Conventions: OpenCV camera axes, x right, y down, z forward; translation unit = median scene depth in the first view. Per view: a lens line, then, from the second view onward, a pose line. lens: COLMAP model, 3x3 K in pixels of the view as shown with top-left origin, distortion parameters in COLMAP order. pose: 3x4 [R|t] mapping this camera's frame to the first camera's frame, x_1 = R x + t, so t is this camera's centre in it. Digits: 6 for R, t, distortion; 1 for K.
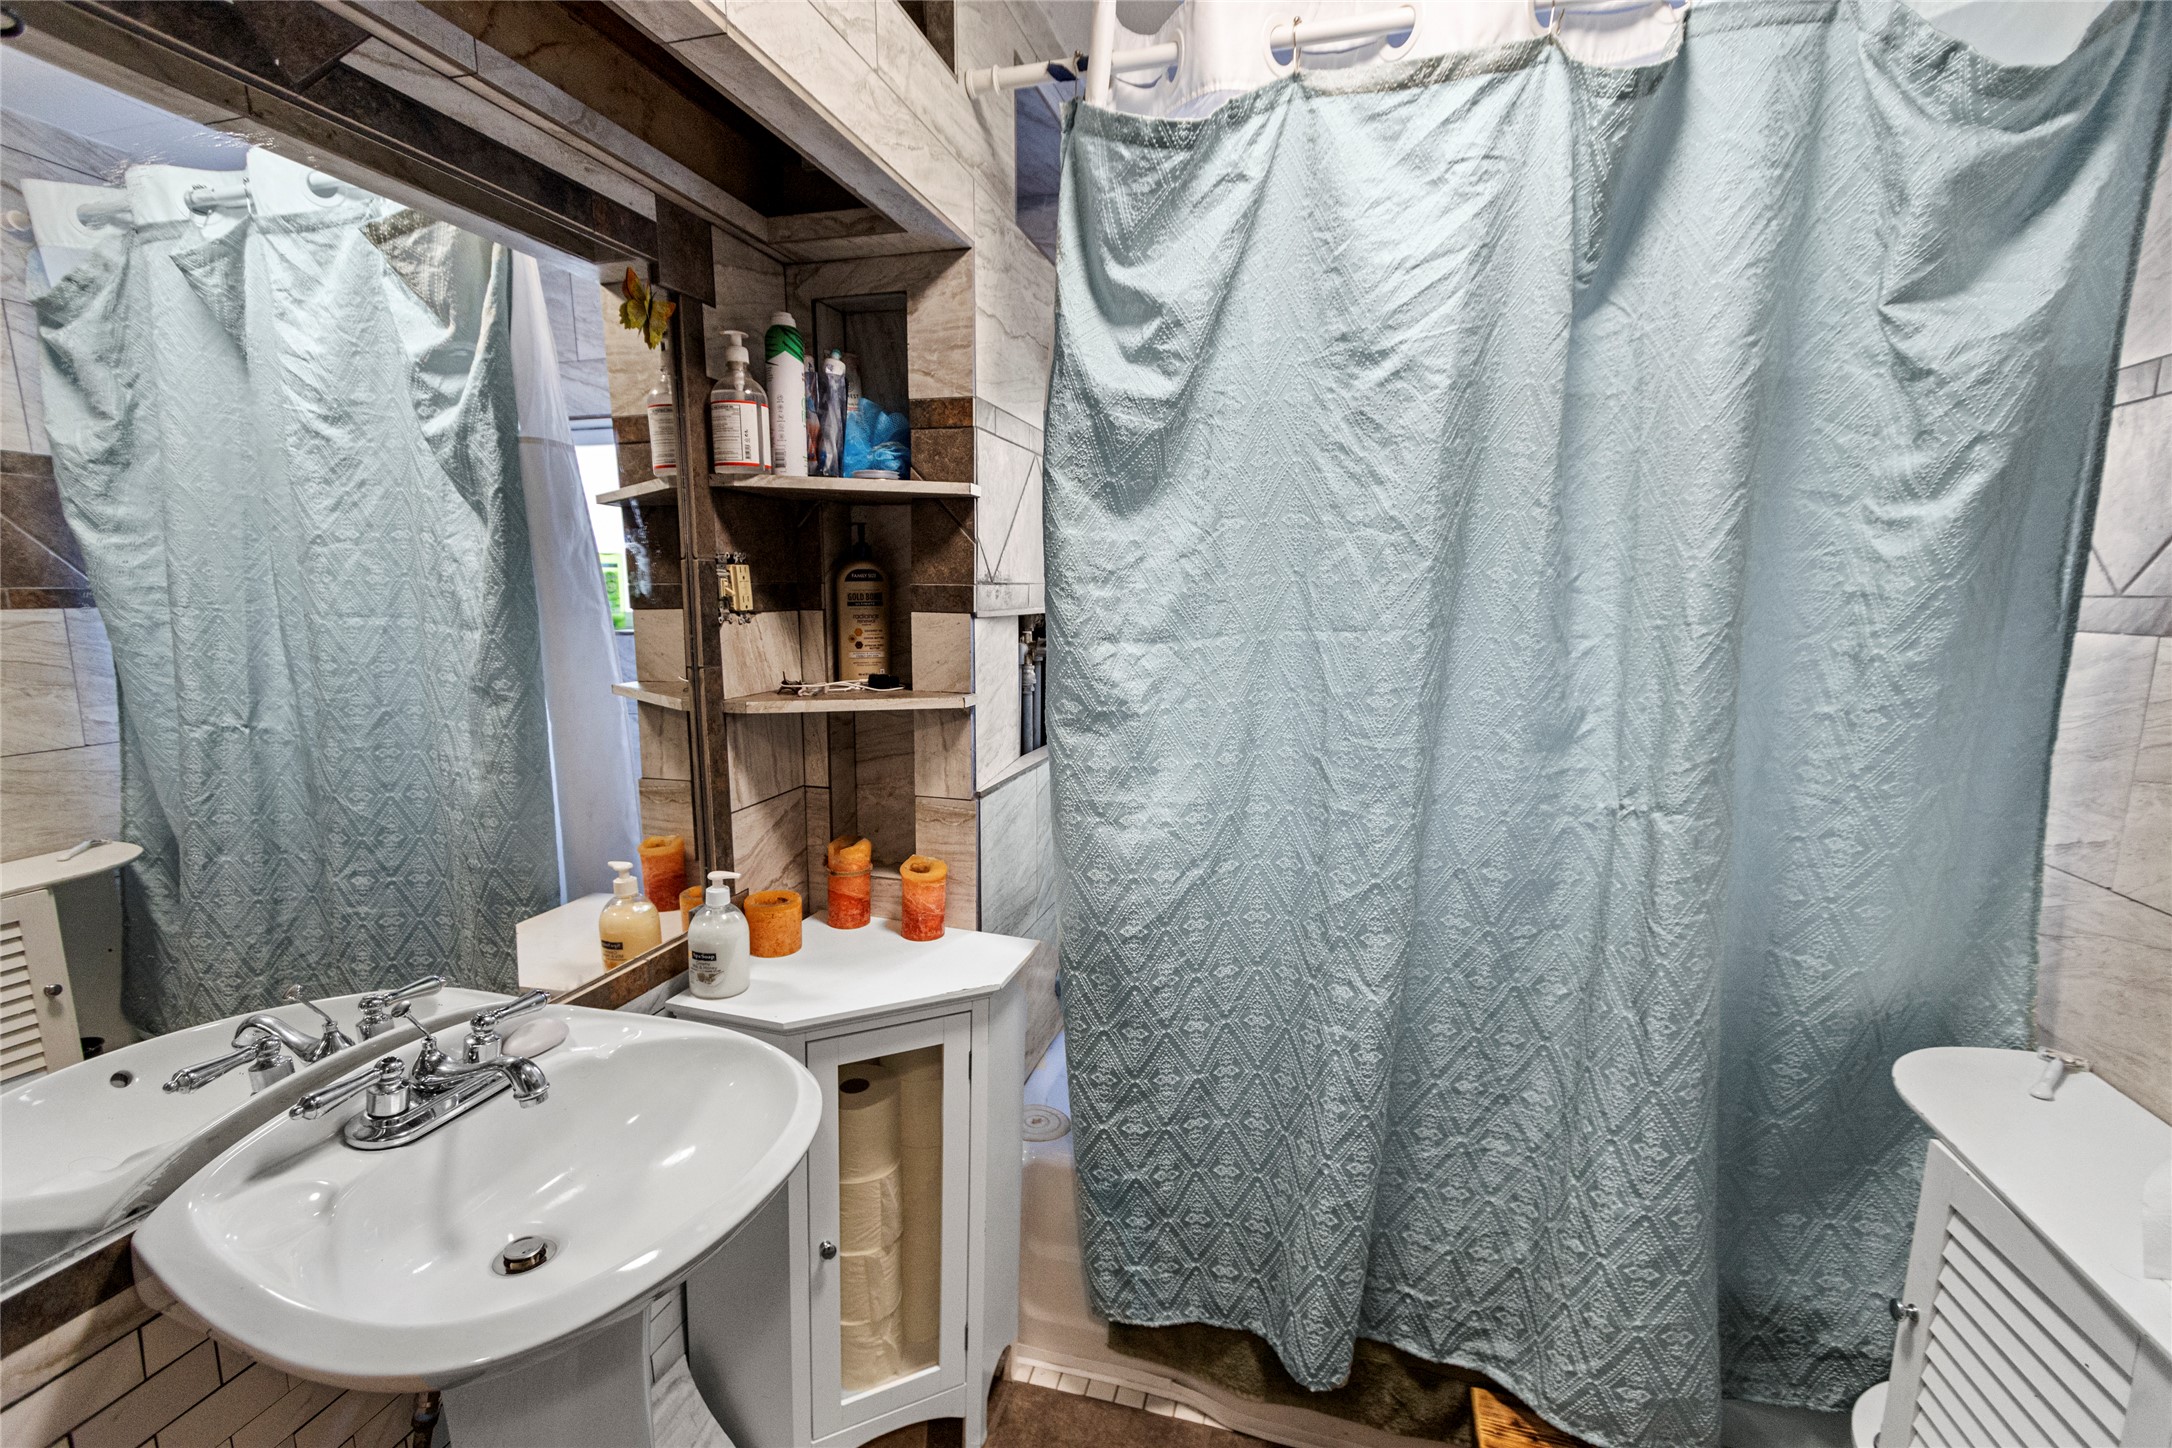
lens RADIAL K [[986.8, 0, 1081.5], [0, 986.8, 627.9], [0, 0, 1]] dist [0.020206, -0.009959]
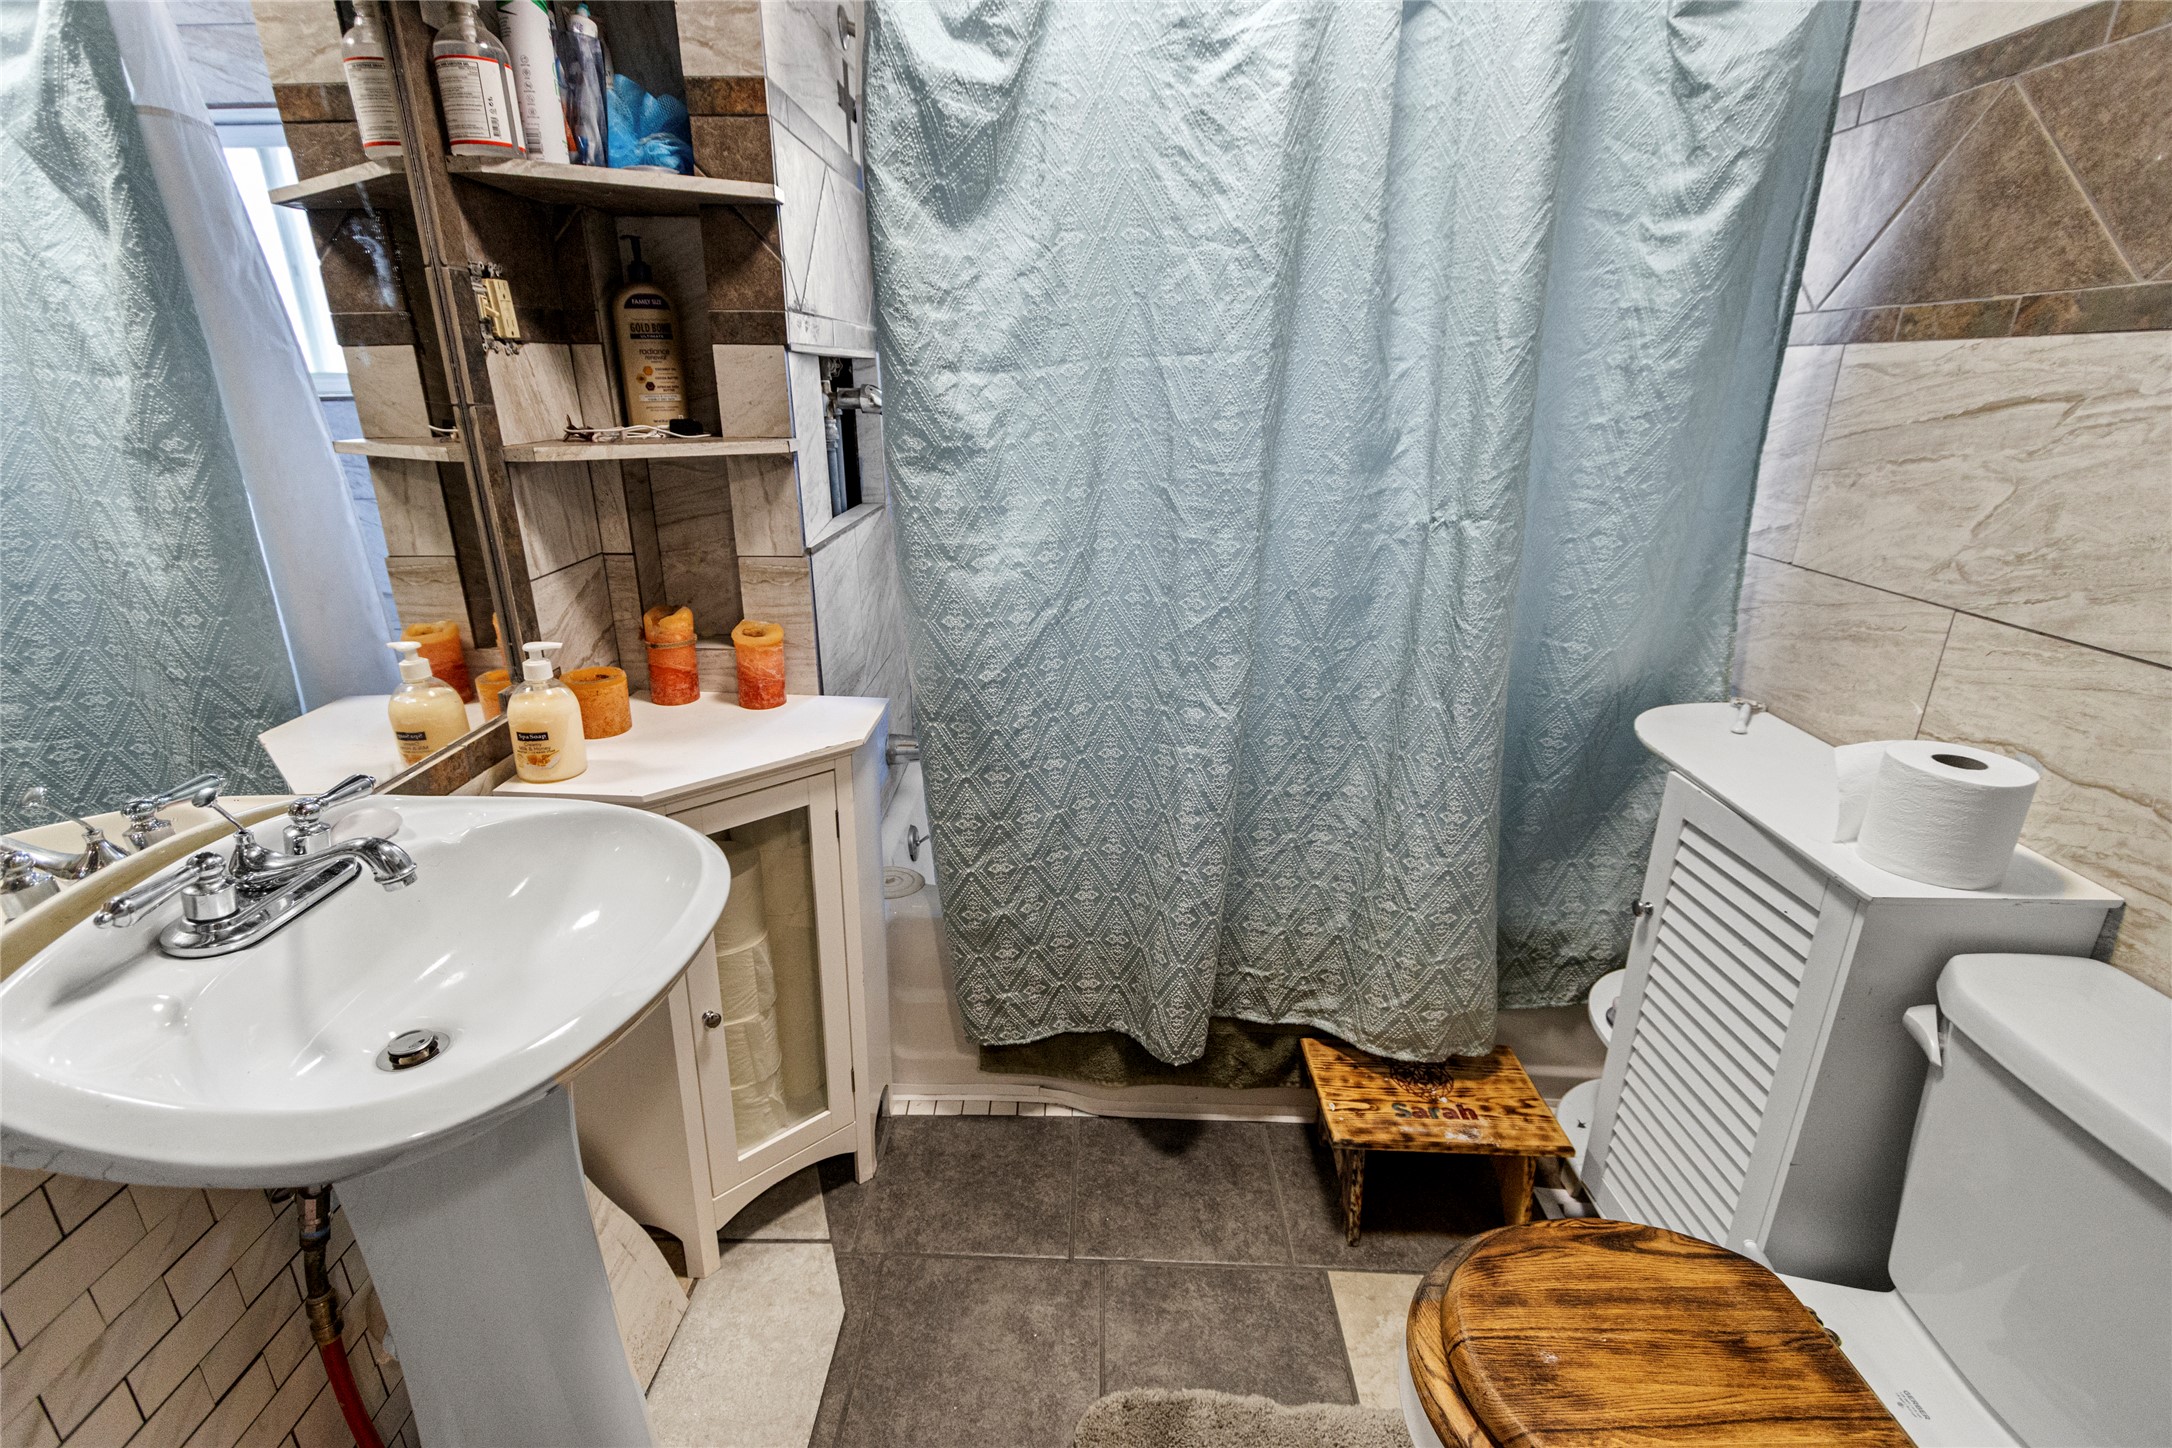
lens RADIAL K [[1039.6, 0, 1077.4], [0, 1039.6, 607.5], [0, 0, 1]] dist [0.010984, -0.003517]
pose [[0.966625, -0.081750, 0.242801, -0.108036], [0.037273, 0.982514, 0.182418, 0.057850], [-0.253468, -0.167280, 0.952770, 0.018630]]
